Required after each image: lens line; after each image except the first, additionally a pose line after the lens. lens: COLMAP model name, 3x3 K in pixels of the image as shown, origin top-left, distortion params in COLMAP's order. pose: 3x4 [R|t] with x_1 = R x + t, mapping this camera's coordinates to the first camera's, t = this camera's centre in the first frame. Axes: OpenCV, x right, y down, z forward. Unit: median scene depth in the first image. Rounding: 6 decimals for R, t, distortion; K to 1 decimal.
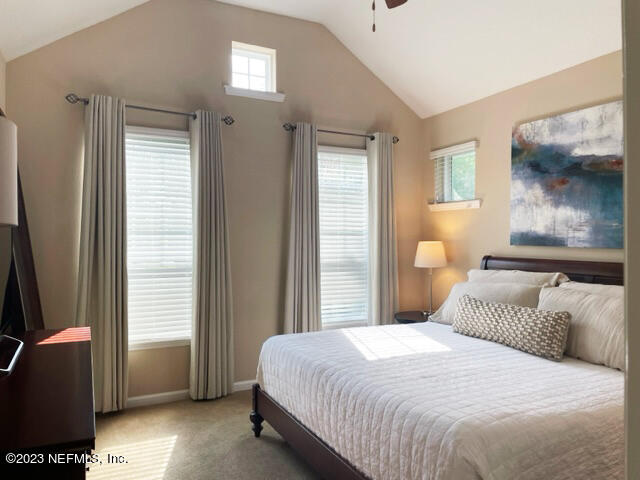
lens RADIAL K [[483.7, 0, 322.1], [0, 483.7, 236.4], [0, 0, 1]] dist [0.107493, -0.147567]
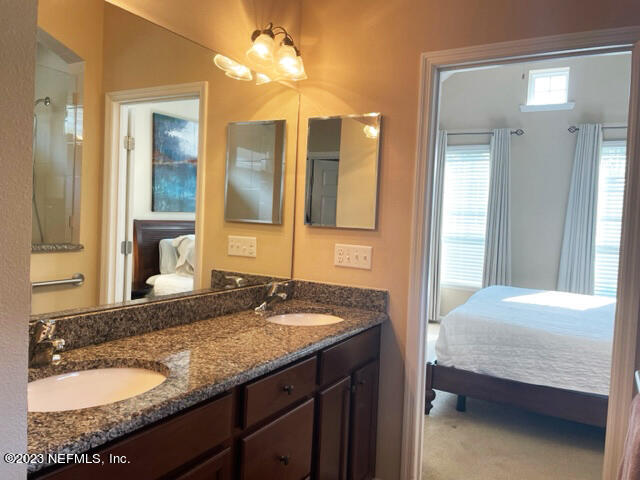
lens RADIAL K [[483.7, 0, 322.1], [0, 483.7, 236.4], [0, 0, 1]] dist [0.107493, -0.147567]
pose [[0.555635, 0.062873, -0.829045, 0.604491], [-0.046766, 0.997921, 0.044337, 0.012601], [0.830110, 0.014136, 0.557421, -0.186722]]
